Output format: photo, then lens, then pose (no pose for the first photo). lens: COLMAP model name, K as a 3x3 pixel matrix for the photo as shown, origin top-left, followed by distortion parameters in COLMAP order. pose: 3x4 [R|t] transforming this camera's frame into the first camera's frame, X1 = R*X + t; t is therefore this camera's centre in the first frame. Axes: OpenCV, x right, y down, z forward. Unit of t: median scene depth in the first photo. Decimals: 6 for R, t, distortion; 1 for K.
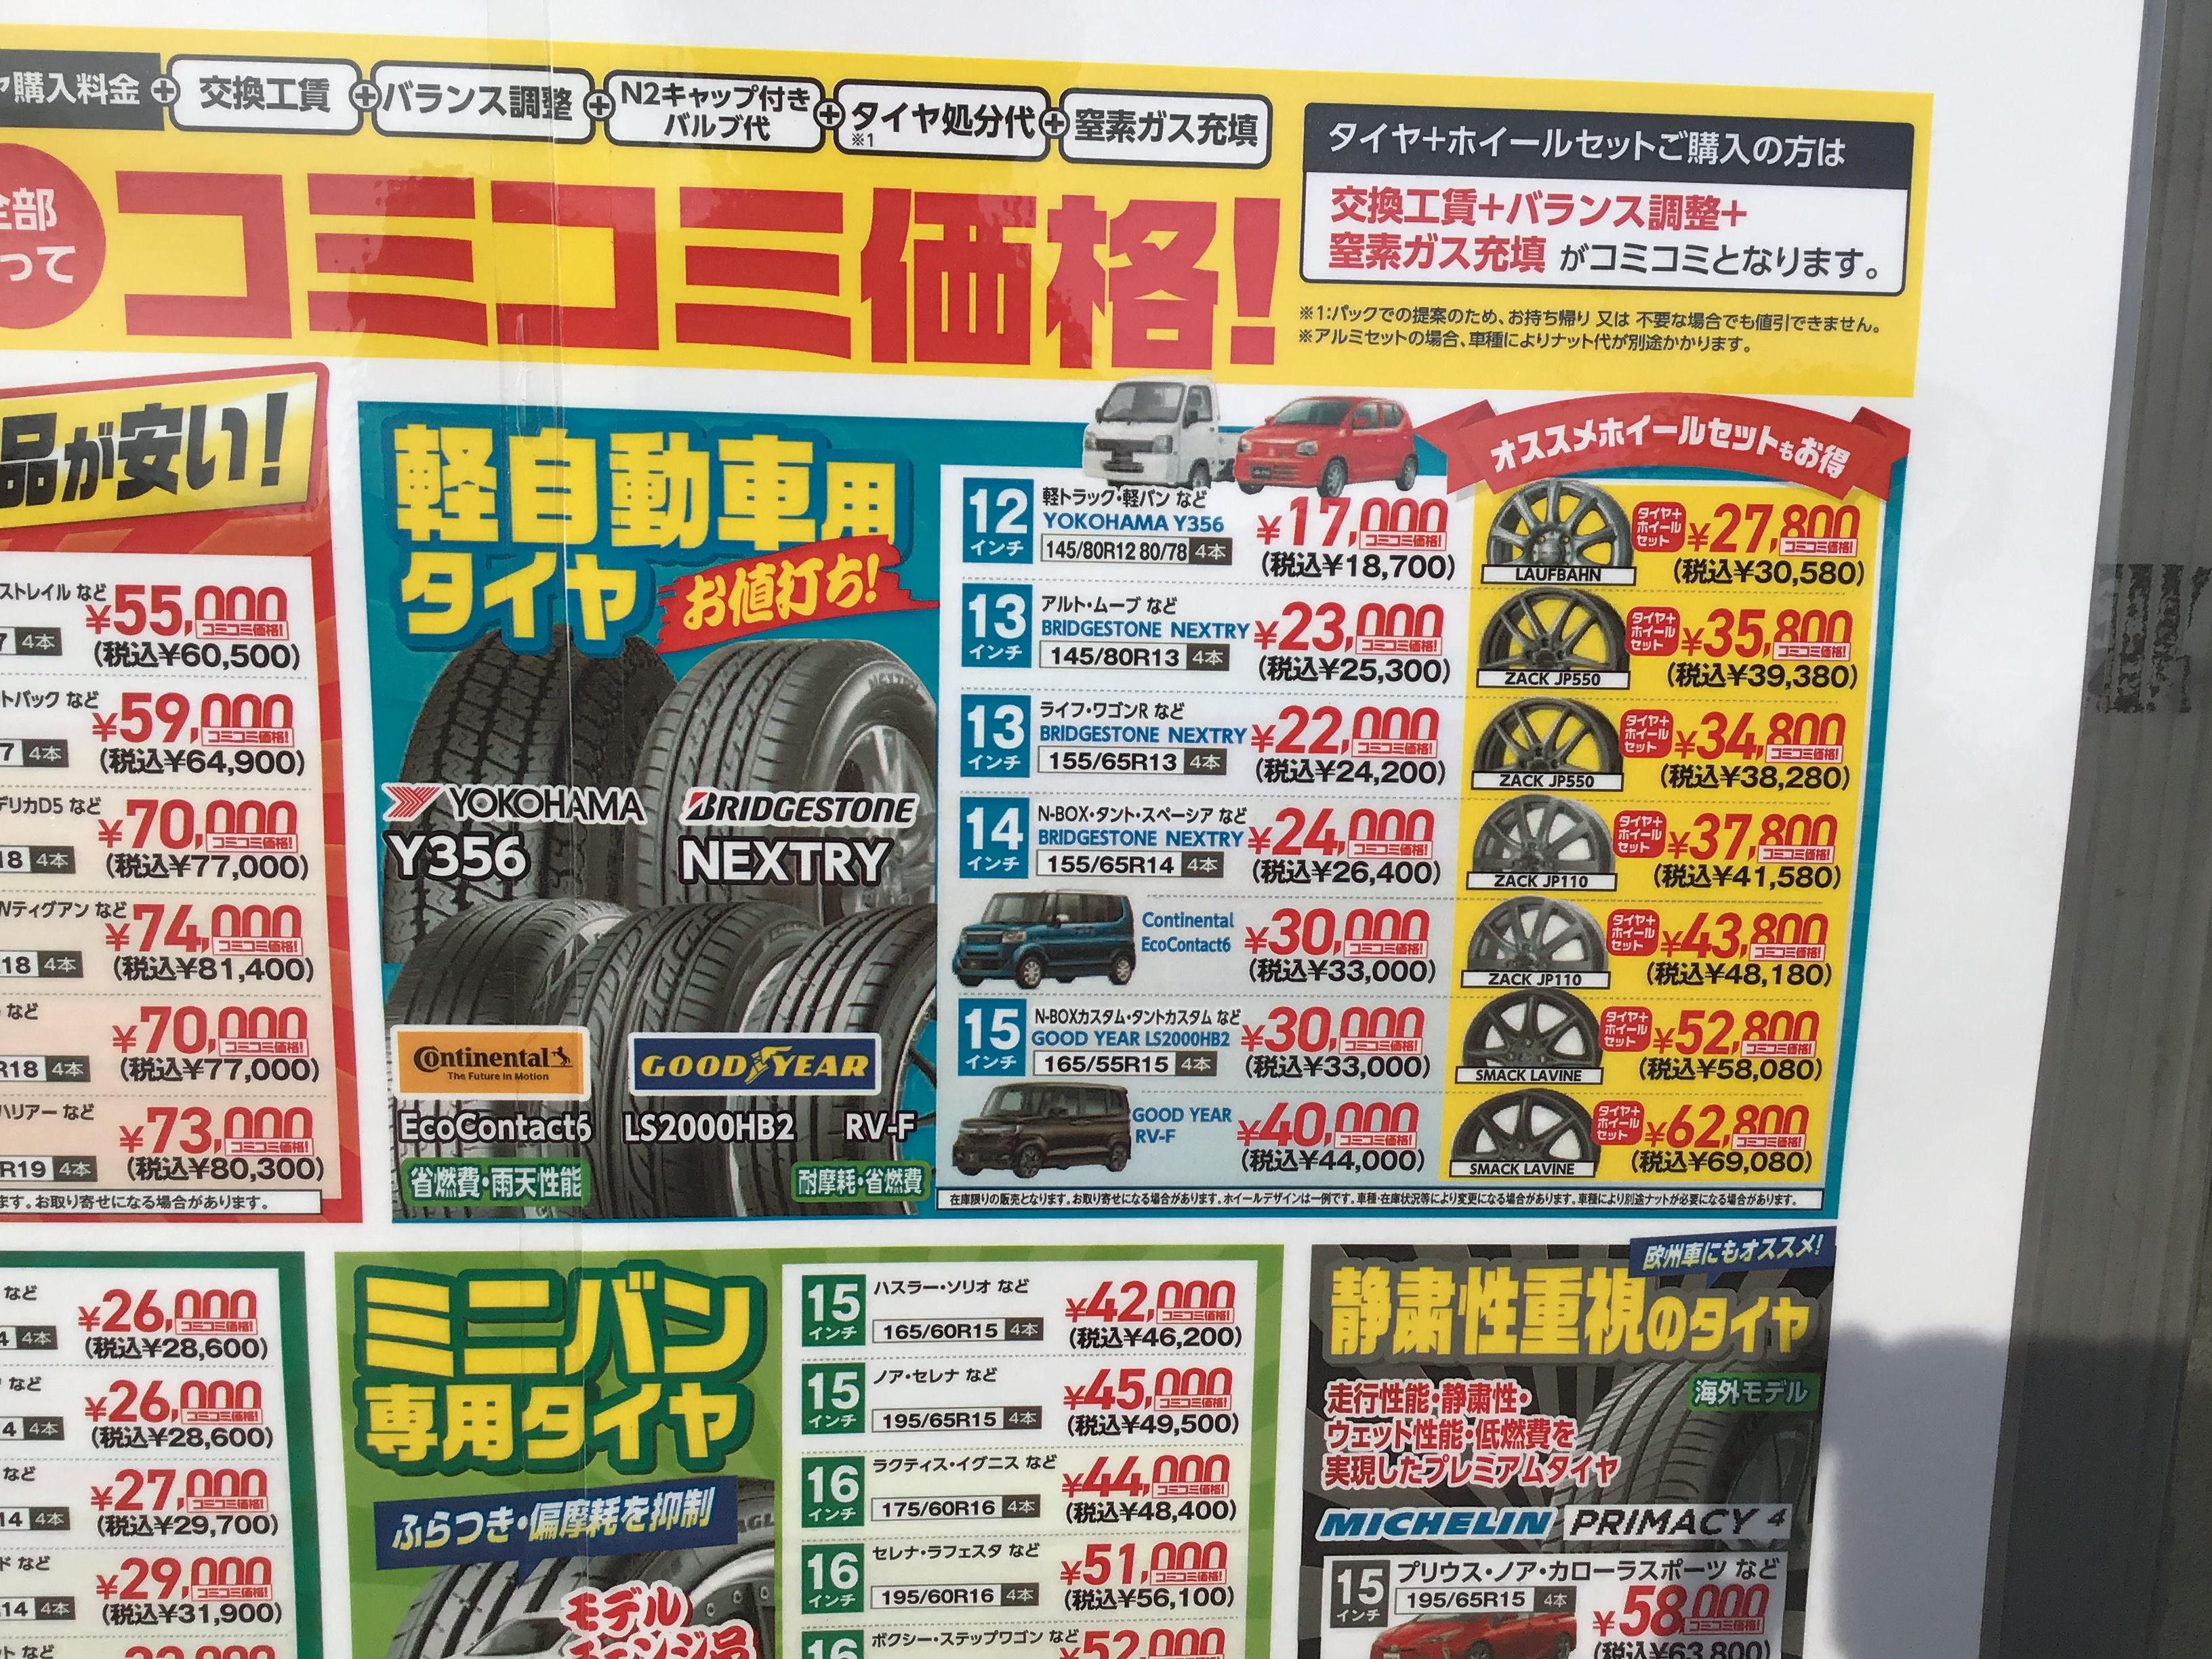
lens RADIAL K [[1983.3, 0, 1146.1], [0, 1983.3, 826.1], [0, 0, 1]] dist [0.107318, -0.167196]
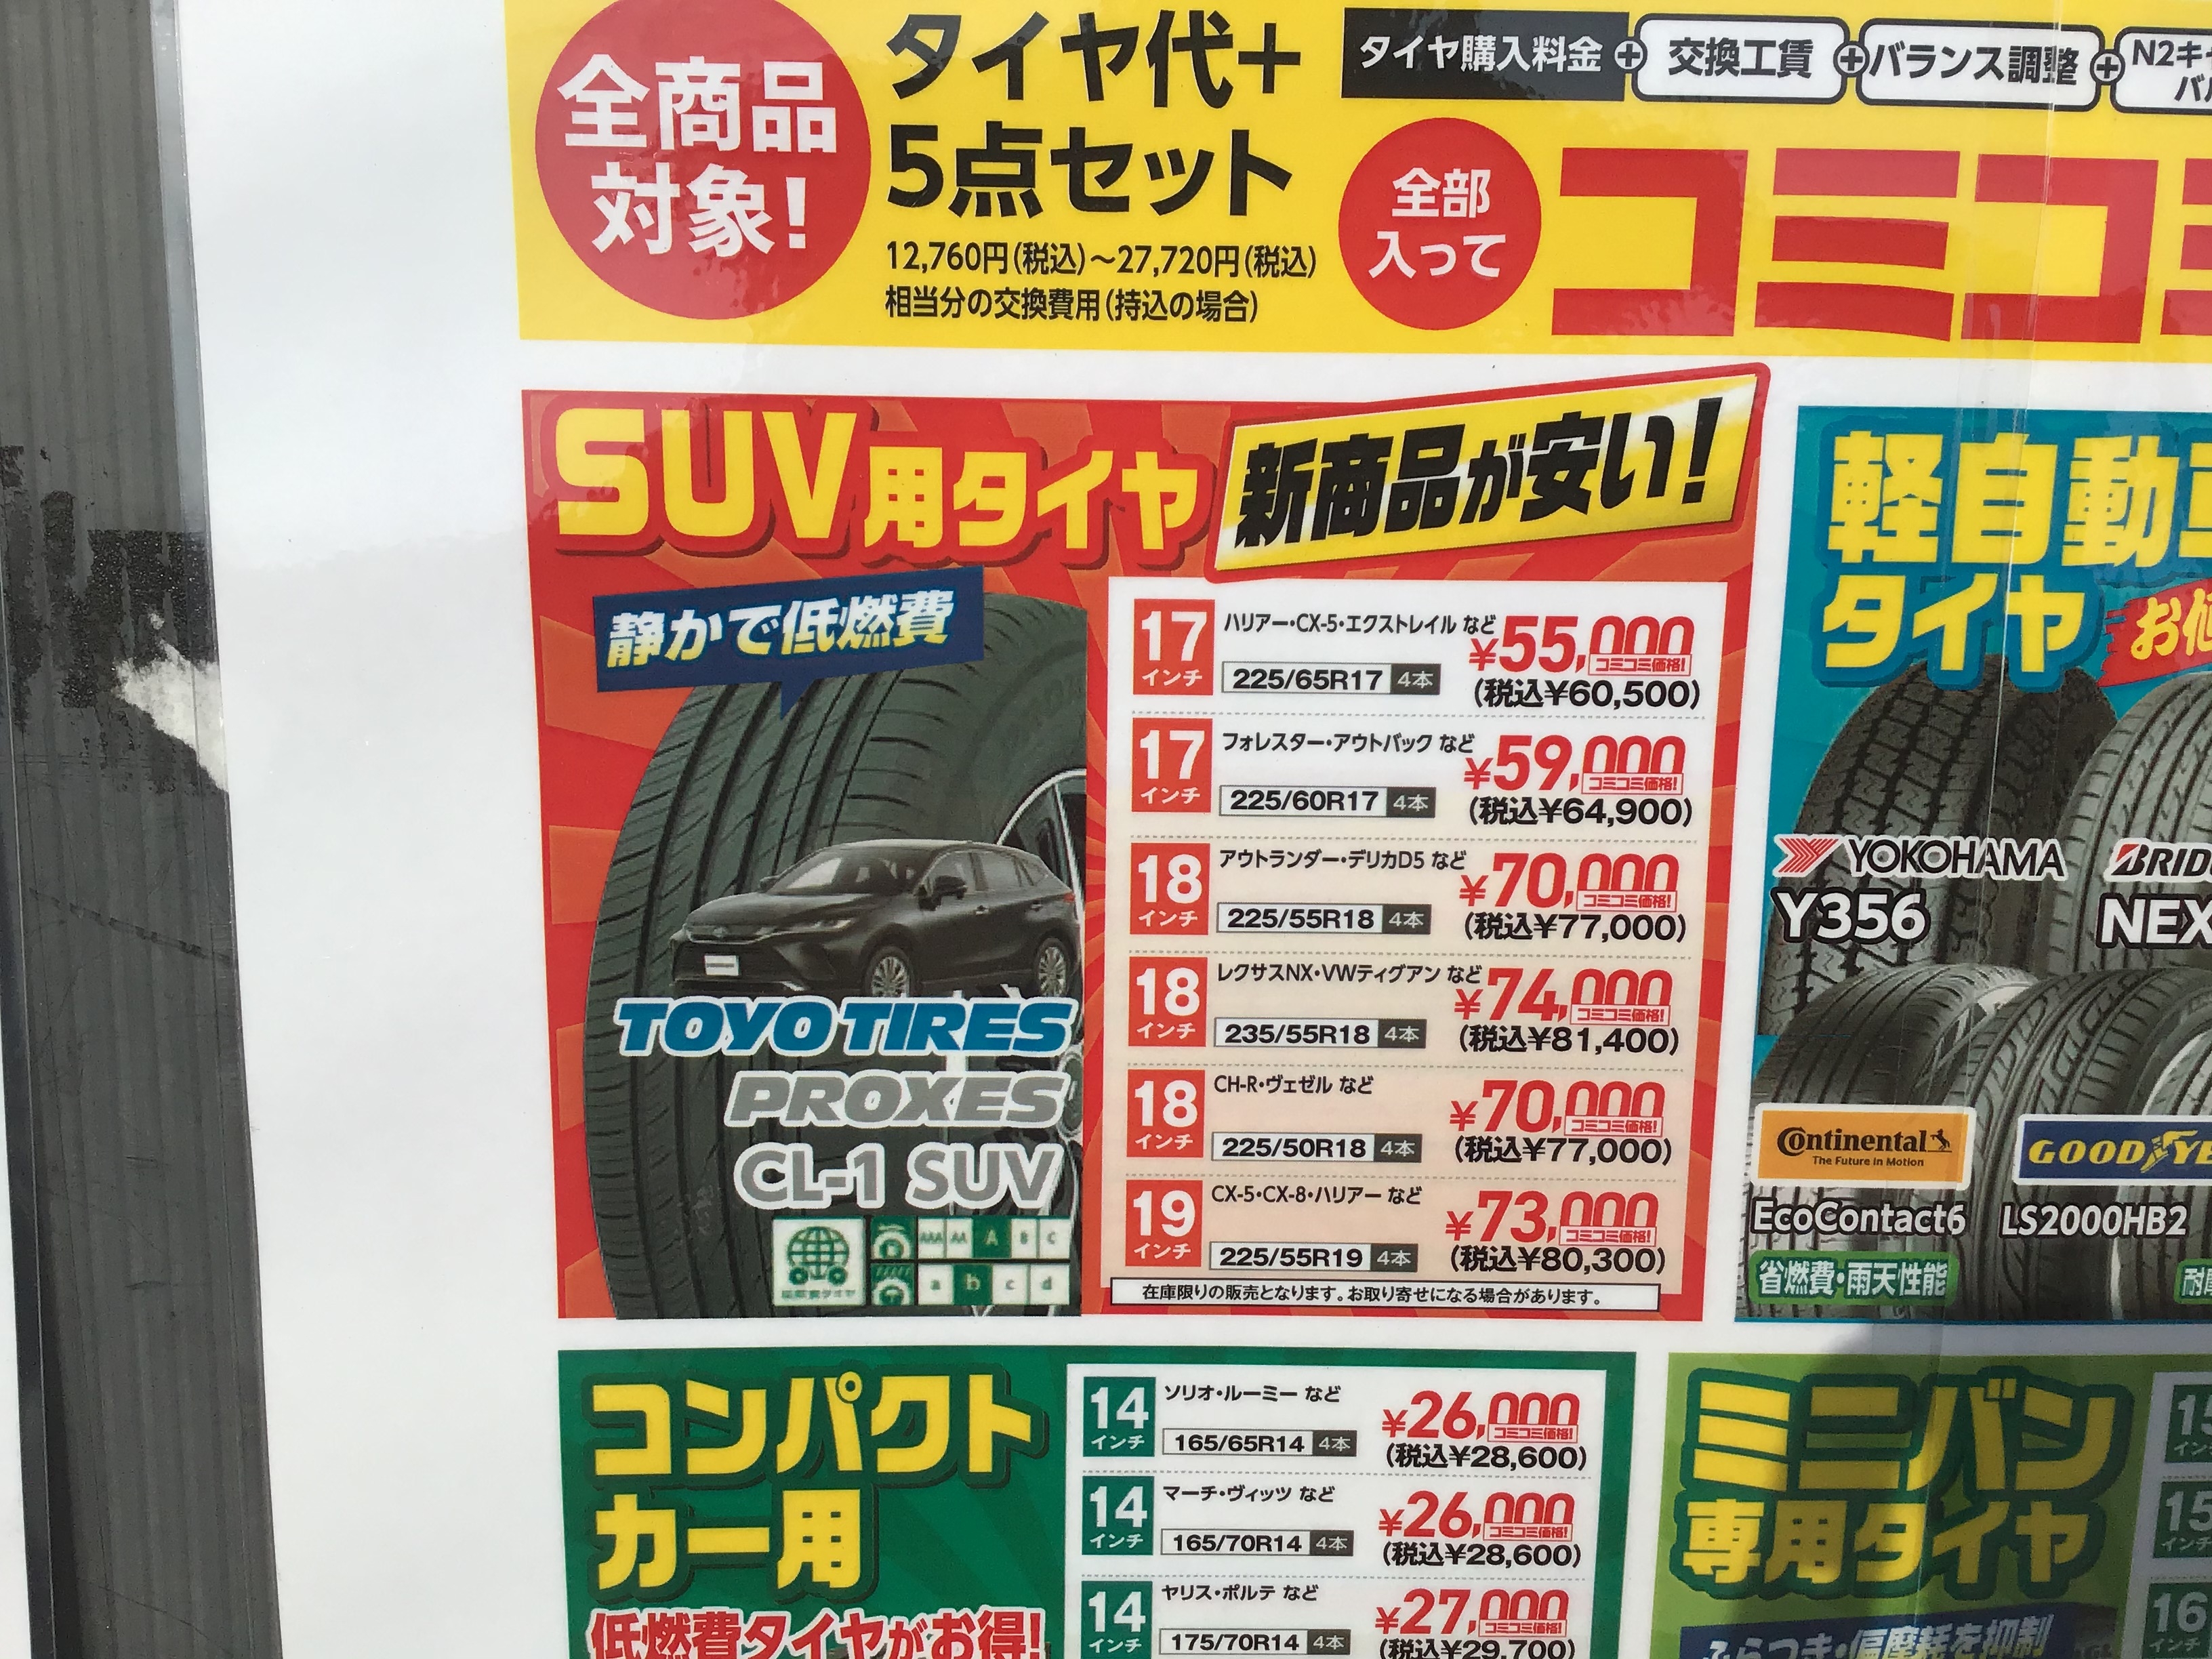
lens RADIAL K [[1983.3, 0, 1086.7], [0, 1983.3, 811.4], [0, 0, 1]] dist [0.107318, -0.167196]
pose [[0.999927, -0.000620, -0.012055, -0.672280], [0.000775, 0.999917, 0.012898, -0.043176], [0.012046, -0.012907, 0.999844, 0.106594]]
